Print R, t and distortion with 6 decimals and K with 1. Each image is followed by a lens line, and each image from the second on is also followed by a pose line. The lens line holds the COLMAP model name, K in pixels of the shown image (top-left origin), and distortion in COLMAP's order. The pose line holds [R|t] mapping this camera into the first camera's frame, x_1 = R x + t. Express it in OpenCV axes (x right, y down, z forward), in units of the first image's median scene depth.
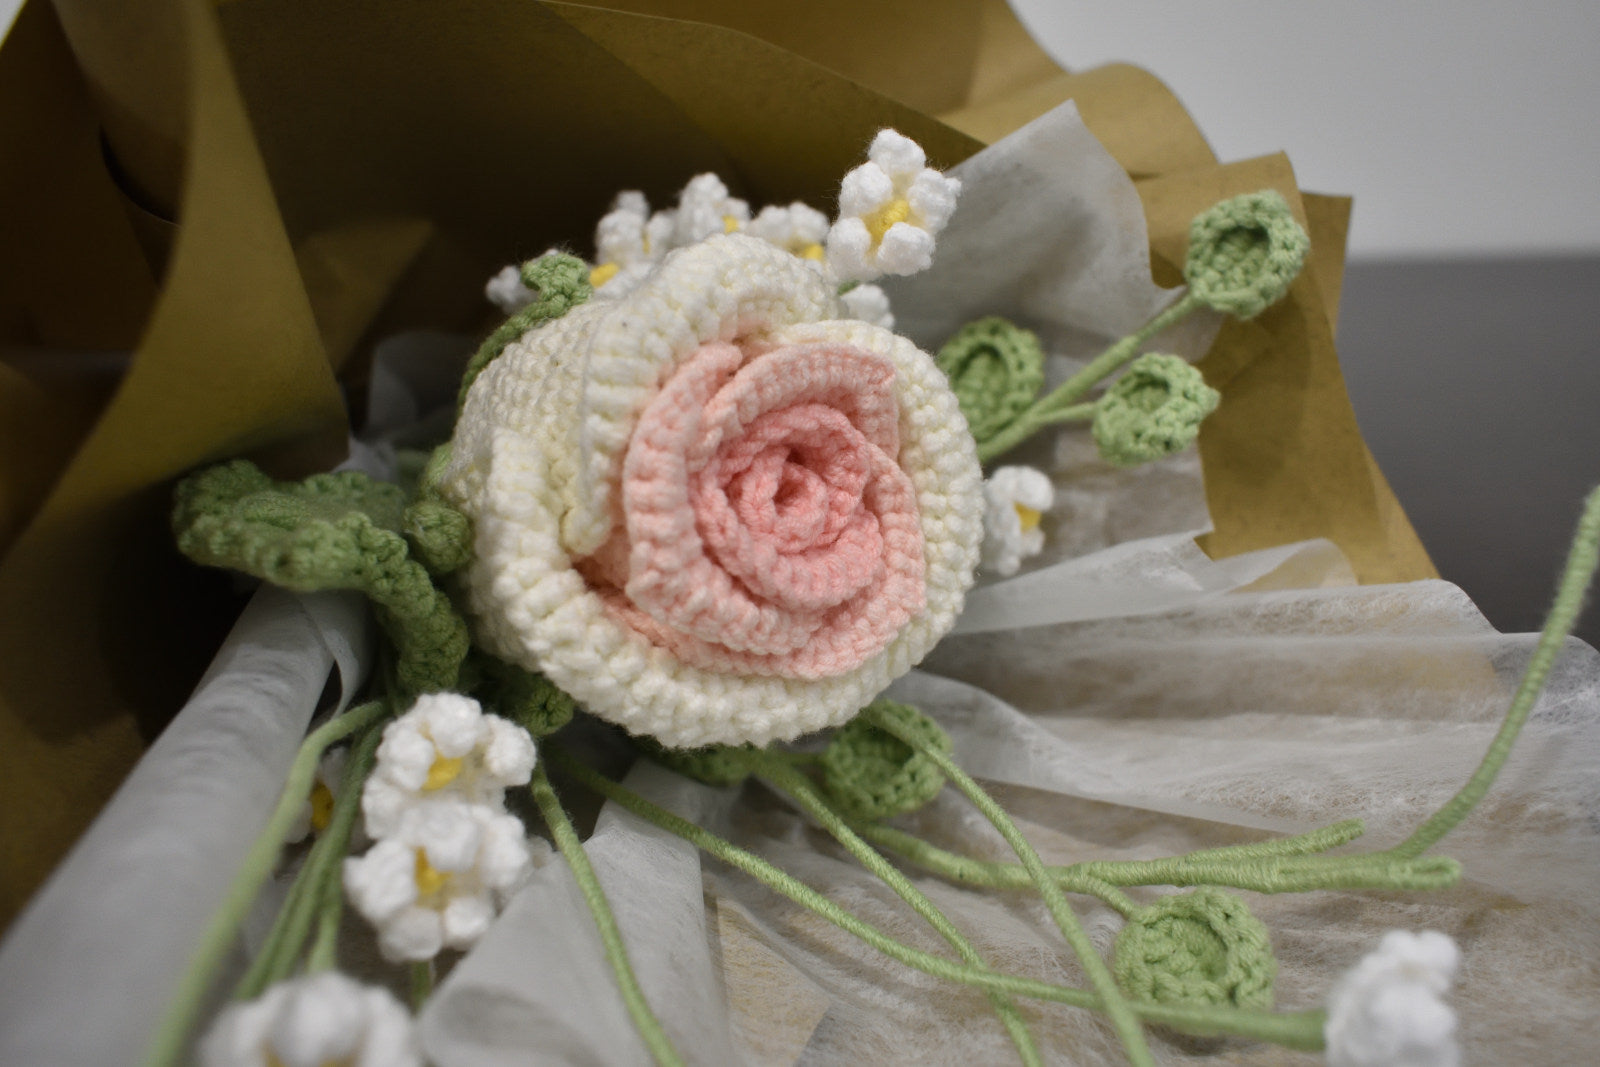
lens RADIAL K [[1202.9, 0, 800.0], [0, 1202.9, 533.5], [0, 0, 1]] dist [-0.027074, 0.008933]
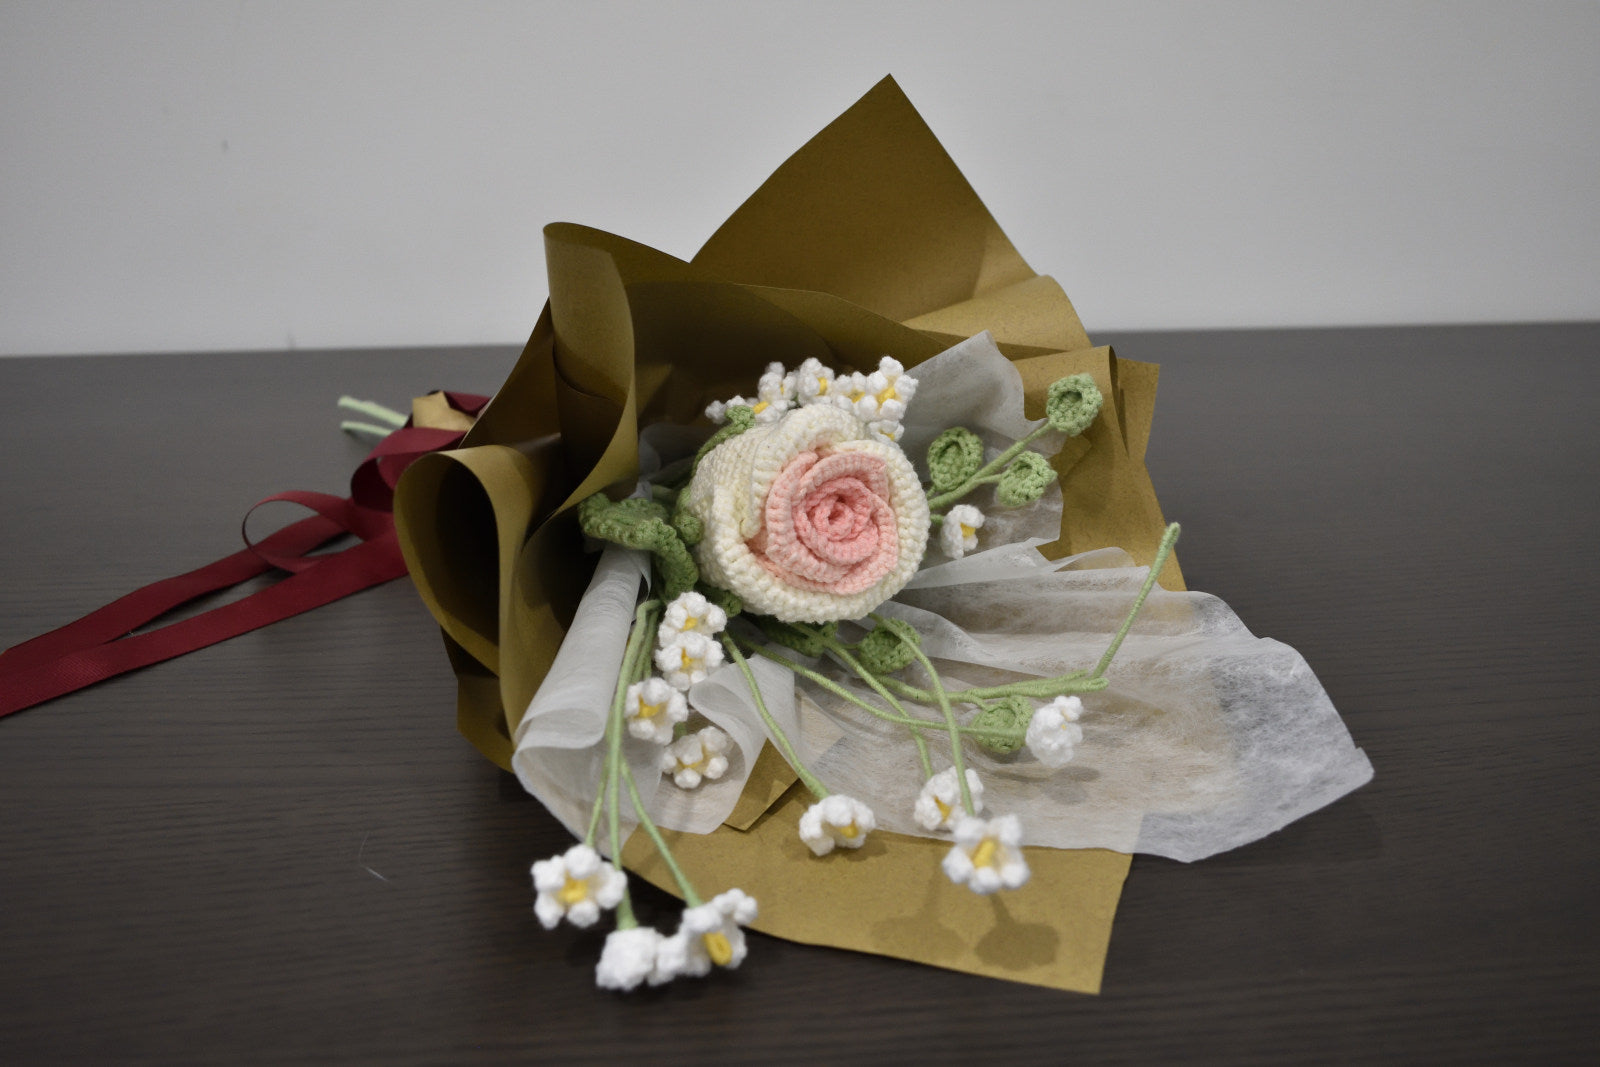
lens RADIAL K [[1202.9, 0, 800.0], [0, 1202.9, 533.5], [0, 0, 1]] dist [-0.027074, 0.008933]
pose [[0.991689, 0.033331, -0.124264, 0.208490], [-0.034660, 0.999363, -0.008545, 0.023645], [0.123900, 0.012781, 0.992212, -1.302800]]
